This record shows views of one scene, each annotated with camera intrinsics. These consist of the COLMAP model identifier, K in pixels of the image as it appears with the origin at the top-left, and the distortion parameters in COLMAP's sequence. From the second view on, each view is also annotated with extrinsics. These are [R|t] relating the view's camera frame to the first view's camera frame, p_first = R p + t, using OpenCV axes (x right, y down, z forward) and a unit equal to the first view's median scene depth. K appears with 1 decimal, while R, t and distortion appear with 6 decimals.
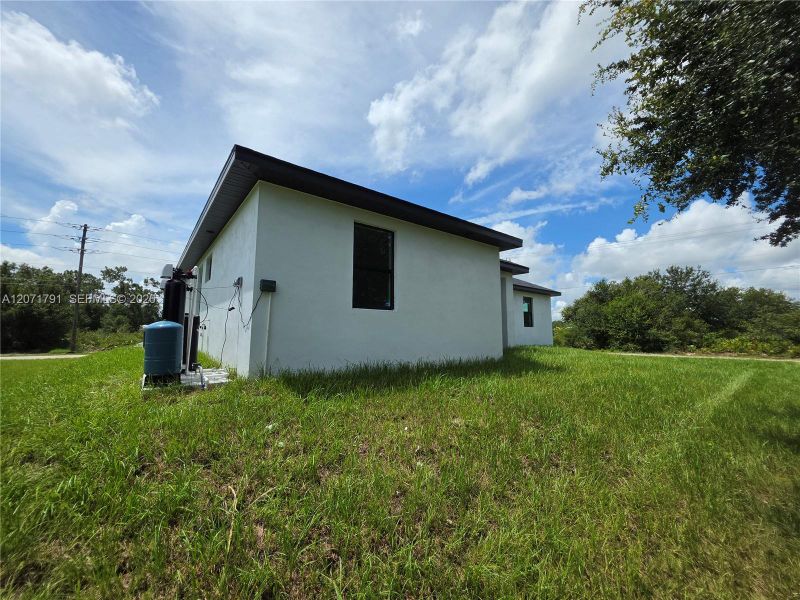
lens RADIAL K [[326.3, 0, 400.0], [0, 326.3, 301.7], [0, 0, 1]] dist [0.001390, -0.000158]
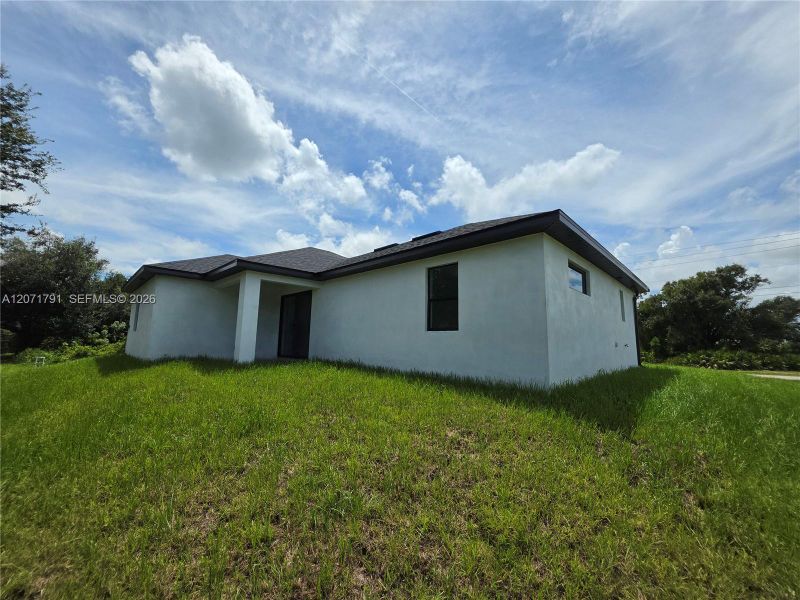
lens RADIAL K [[326.3, 0, 400.0], [0, 326.3, 301.7], [0, 0, 1]] dist [0.001390, -0.000158]
pose [[0.162355, -0.134984, -0.977456, 1.036342], [0.095183, 0.988122, -0.120647, 0.047825], [0.982131, -0.073450, 0.173275, 0.543601]]
